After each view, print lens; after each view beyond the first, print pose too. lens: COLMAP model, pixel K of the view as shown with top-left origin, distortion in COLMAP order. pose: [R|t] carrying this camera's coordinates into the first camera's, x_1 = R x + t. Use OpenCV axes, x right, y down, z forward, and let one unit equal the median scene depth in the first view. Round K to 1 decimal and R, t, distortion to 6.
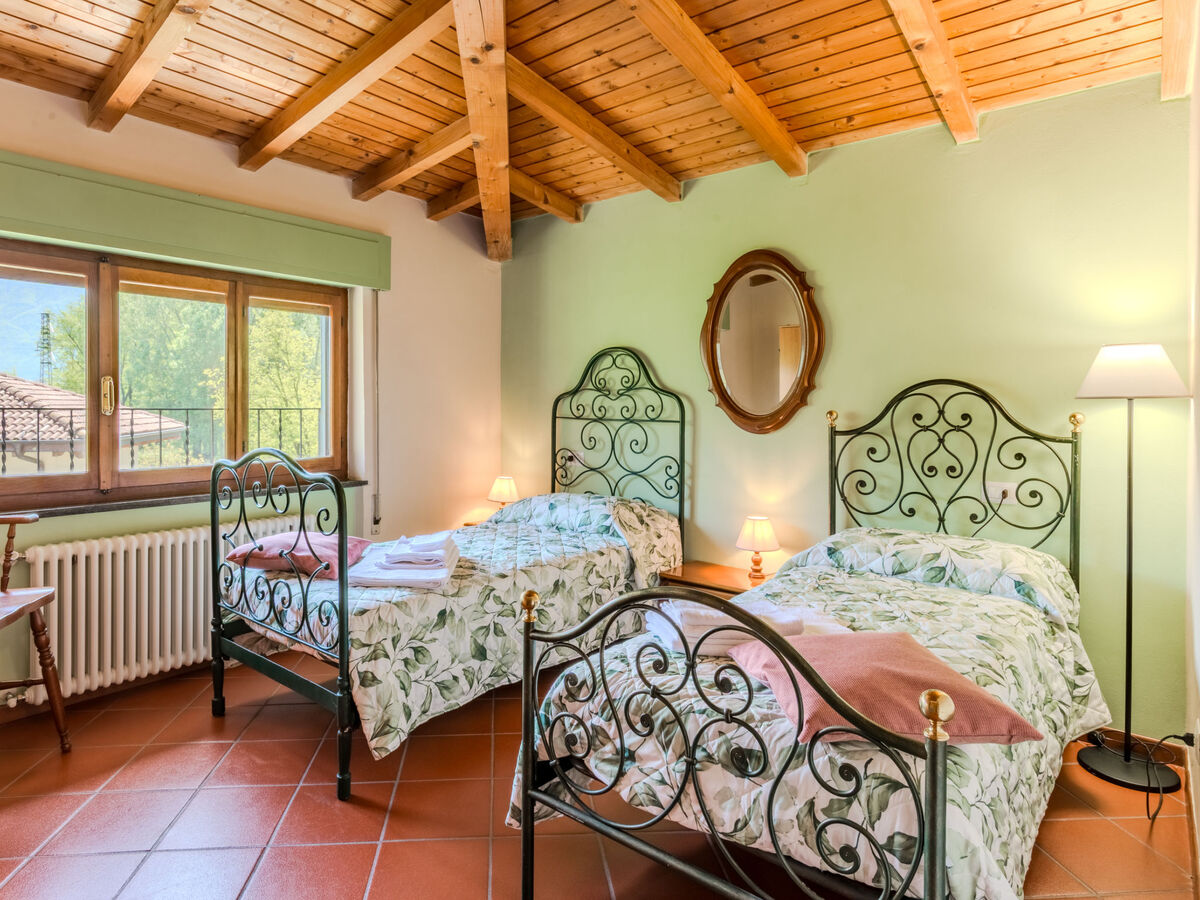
lens RADIAL K [[648.6, 0, 602.4], [0, 648.6, 416.9], [0, 0, 1]] dist [0.006911, -0.001675]
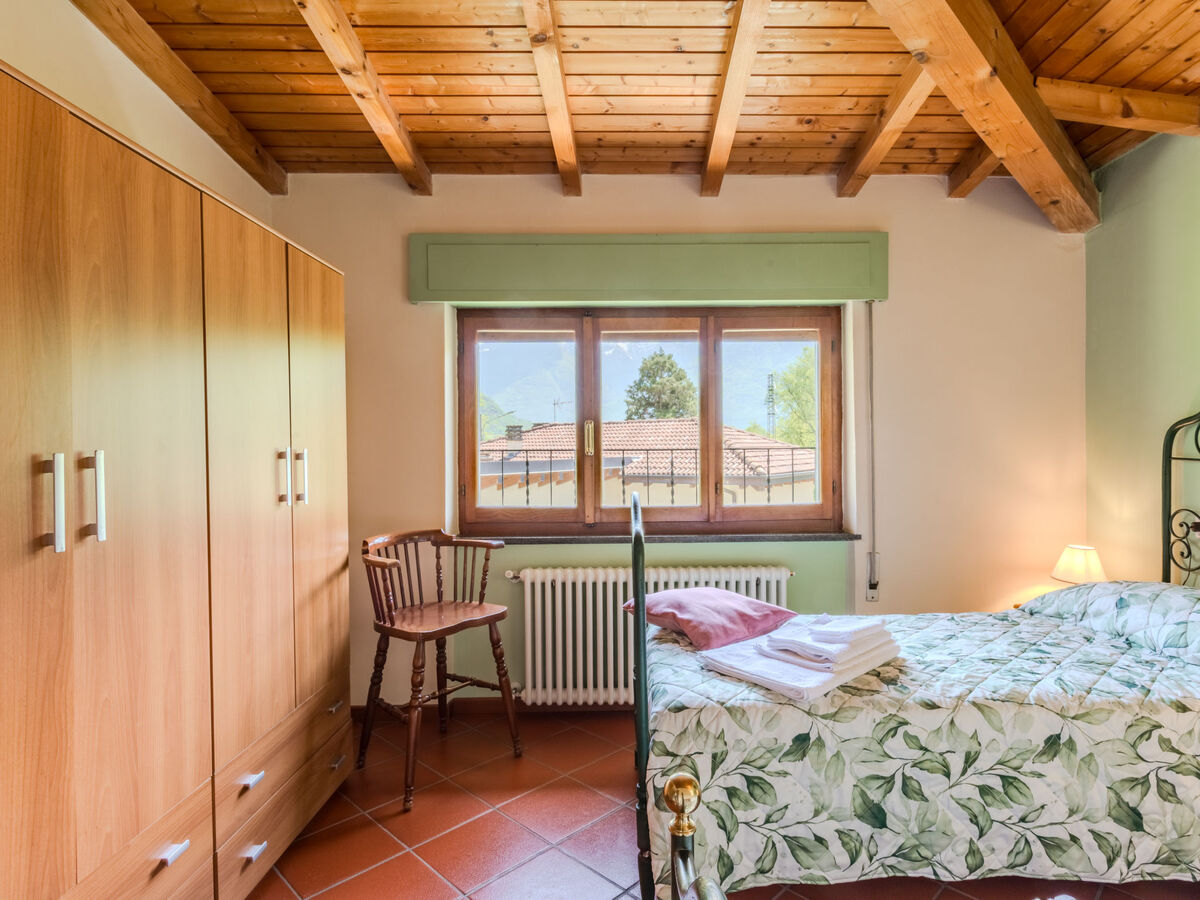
lens RADIAL K [[701.0, 0, 546.2], [0, 701.0, 455.1], [0, 0, 1]] dist [-0.003871, 0.003731]
pose [[0.644329, -0.002011, -0.764745, 0.114953], [-0.000465, 0.999995, -0.003021, 0.000240], [0.764748, 0.002302, 0.644326, 0.230346]]
